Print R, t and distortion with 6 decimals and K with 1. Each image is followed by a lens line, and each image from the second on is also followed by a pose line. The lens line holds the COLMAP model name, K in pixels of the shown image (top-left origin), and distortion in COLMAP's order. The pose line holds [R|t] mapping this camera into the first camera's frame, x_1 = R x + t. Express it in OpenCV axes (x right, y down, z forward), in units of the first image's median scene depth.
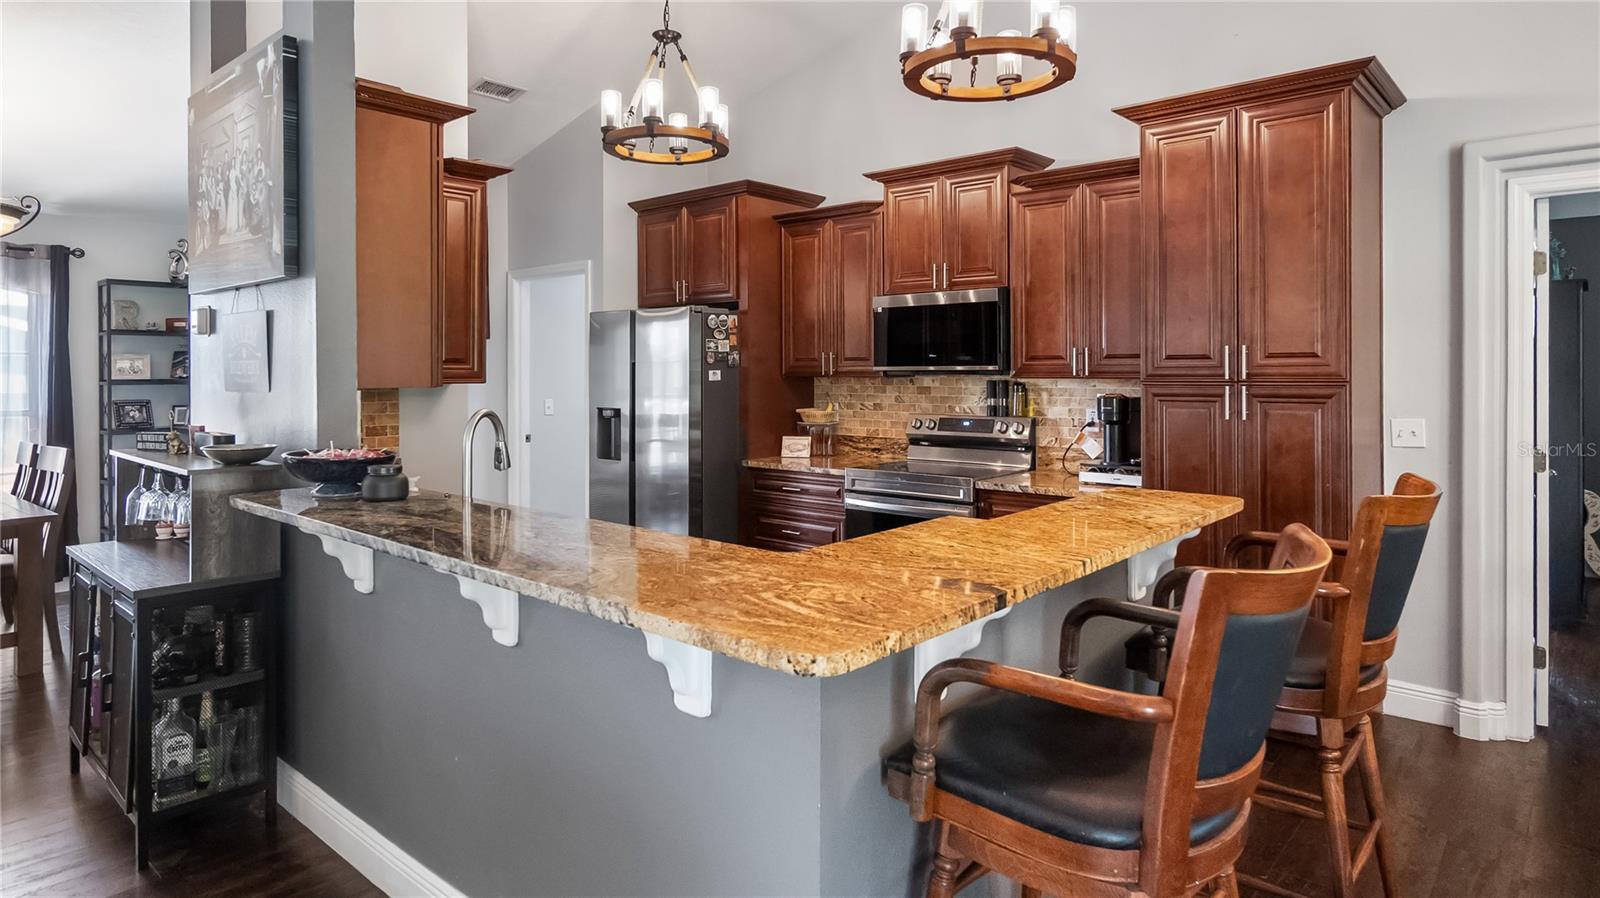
lens RADIAL K [[896.4, 0, 848.6], [0, 896.4, 380.8], [0, 0, 1]] dist [-0.000674, -0.004949]
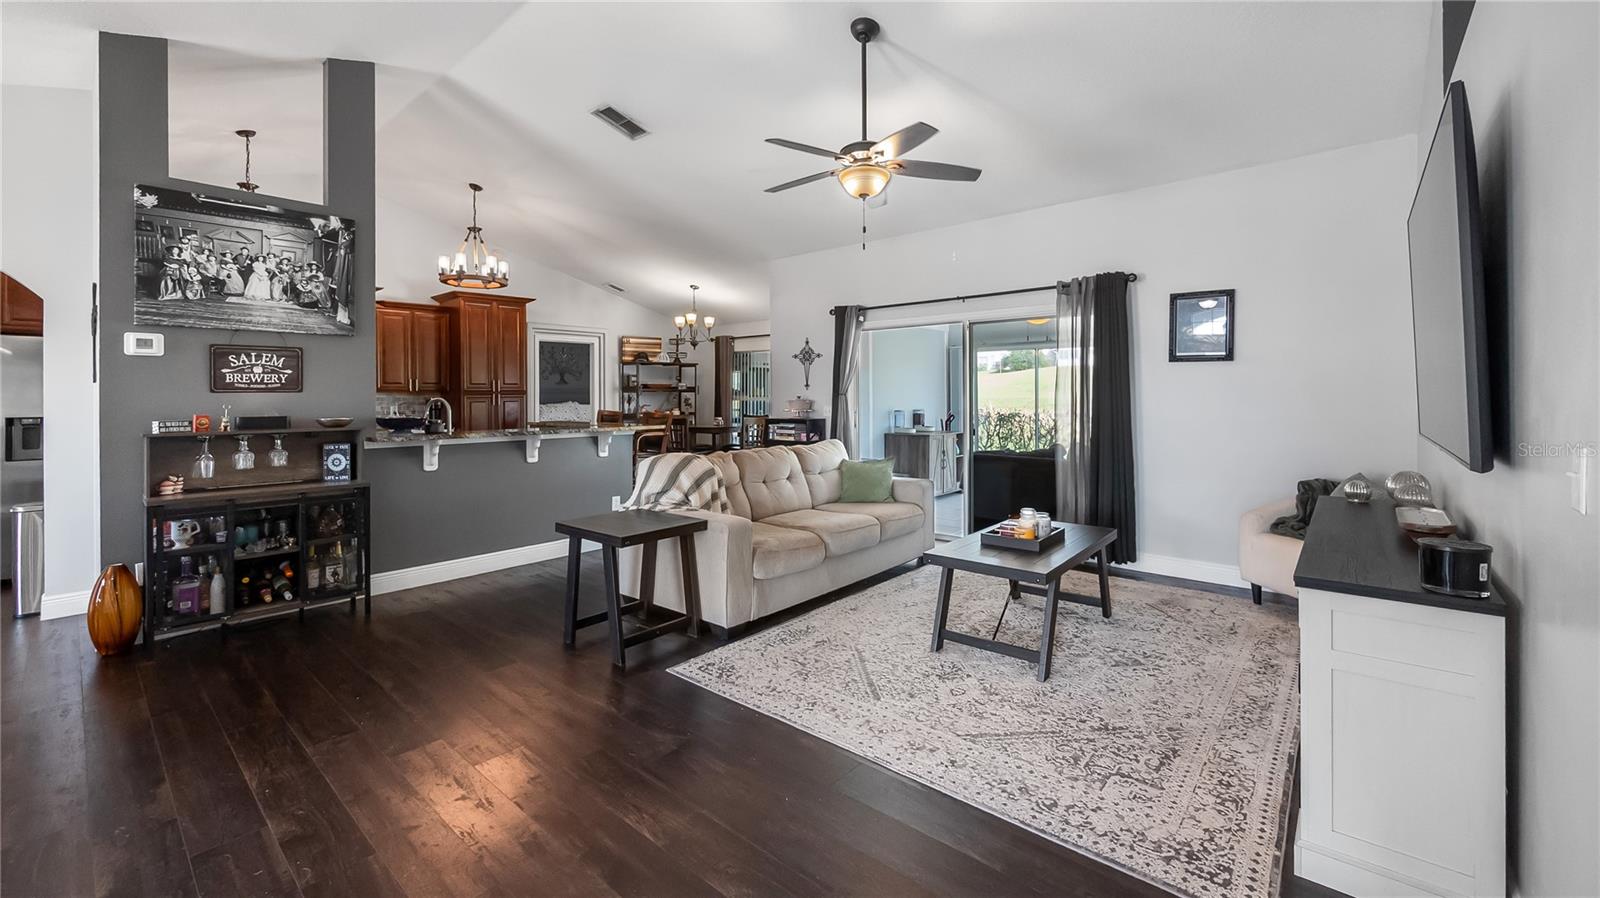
lens RADIAL K [[638.9, 0, 813.1], [0, 638.9, 393.1], [0, 0, 1]] dist [-0.007515, 0.000073]
pose [[0.003717, 0.005510, 0.999978, -1.309672], [0.023412, 0.999710, -0.005596, 0.030902], [-0.999719, 0.023432, 0.003587, -0.037673]]
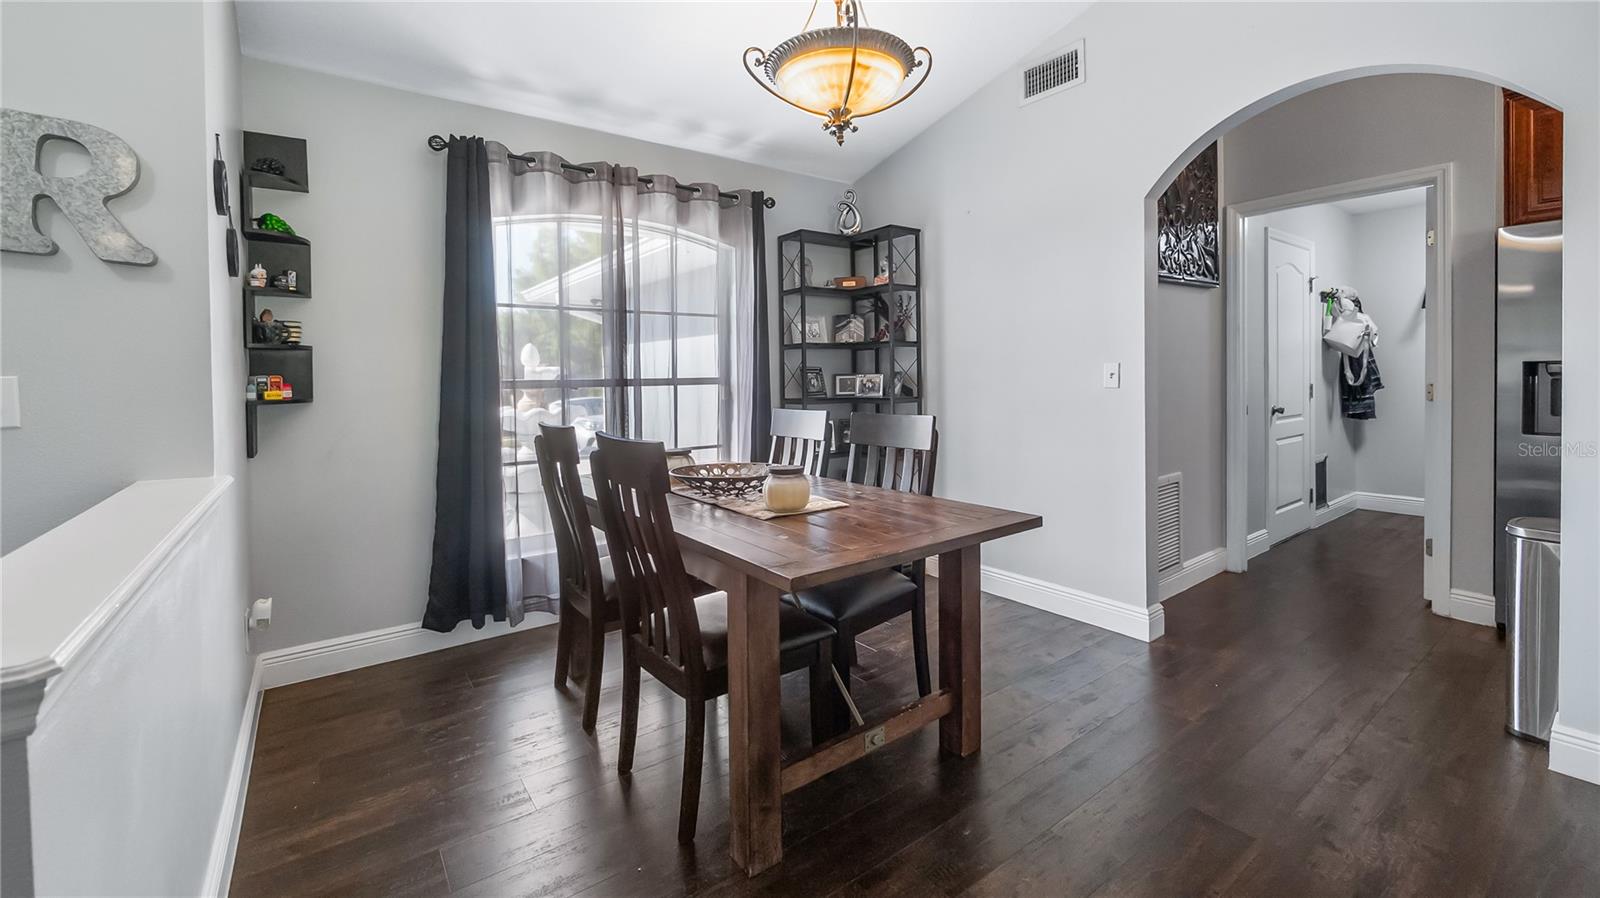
lens RADIAL K [[642.6, 0, 798.0], [0, 642.6, 384.3], [0, 0, 1]] dist [-0.000432, 0.000177]
pose [[0.972437, -0.008147, -0.233025, -0.859077], [0.009513, 0.999944, 0.004737, 0.046977], [0.232973, -0.006823, 0.972459, 0.469923]]
